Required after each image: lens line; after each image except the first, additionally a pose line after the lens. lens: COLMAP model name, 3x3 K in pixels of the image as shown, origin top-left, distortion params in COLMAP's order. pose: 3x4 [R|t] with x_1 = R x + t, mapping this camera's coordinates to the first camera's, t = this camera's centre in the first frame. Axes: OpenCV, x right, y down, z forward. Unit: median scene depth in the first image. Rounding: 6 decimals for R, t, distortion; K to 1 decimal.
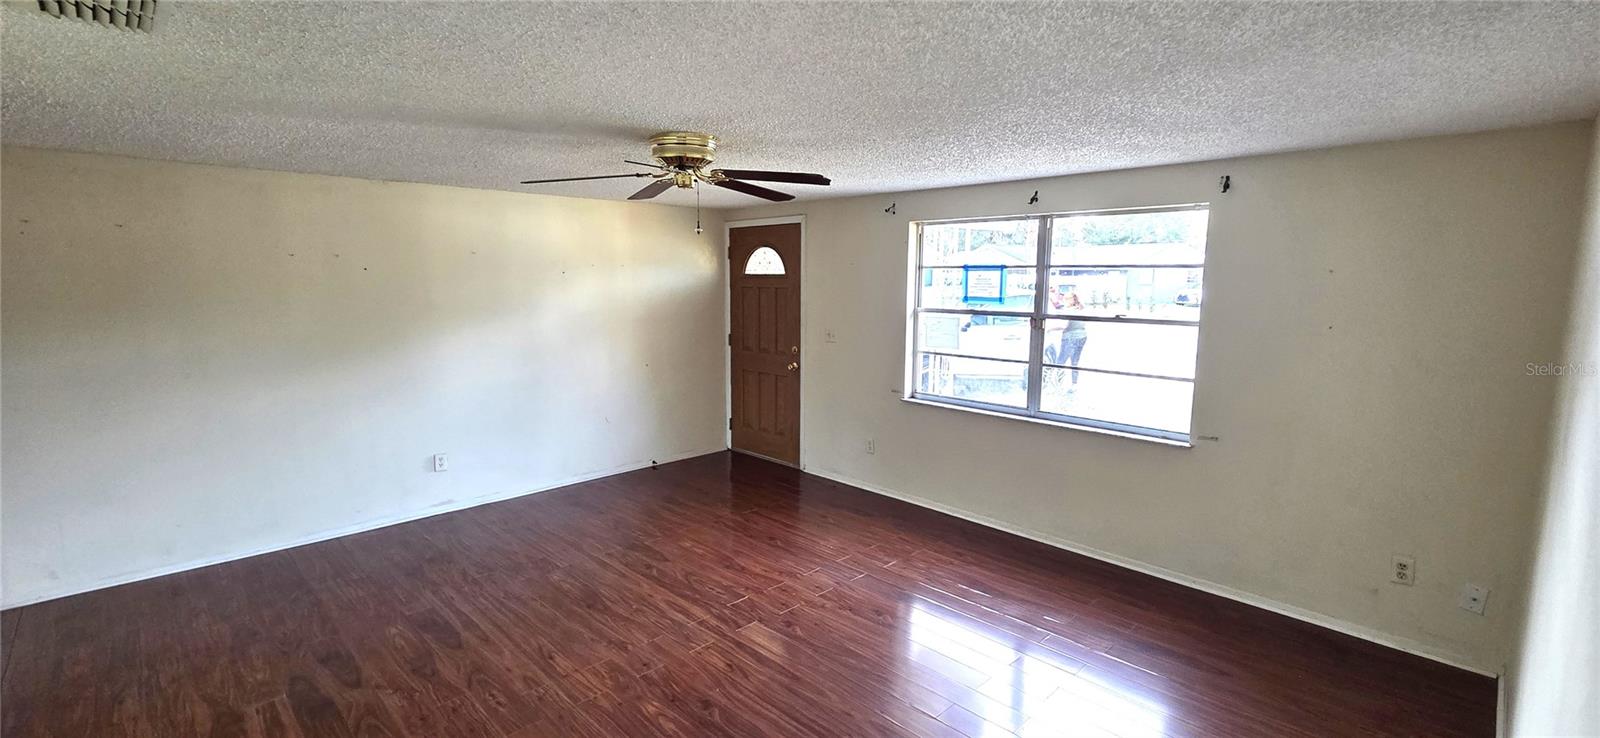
lens RADIAL K [[684.3, 0, 808.6], [0, 684.3, 365.1], [0, 0, 1]] dist [0.004433, 0.000033]
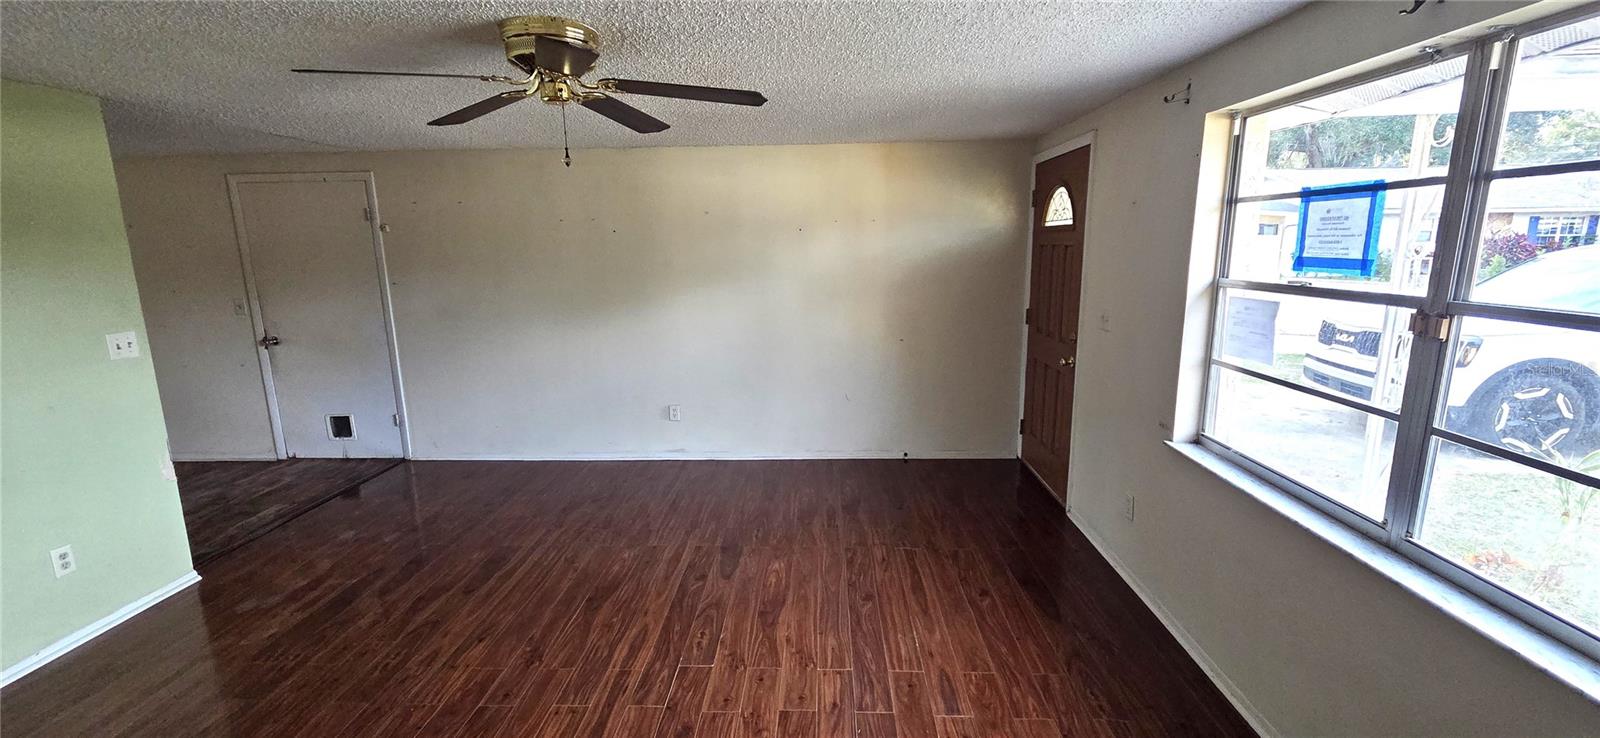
lens RADIAL K [[664.8, 0, 813.1], [0, 664.8, 369.1], [0, 0, 1]] dist [0.007650, -0.000079]
pose [[0.685407, 0.123954, -0.717532, 0.369725], [-0.079605, 0.992254, 0.095372, -0.044219], [0.723796, -0.008249, 0.689965, 0.473499]]
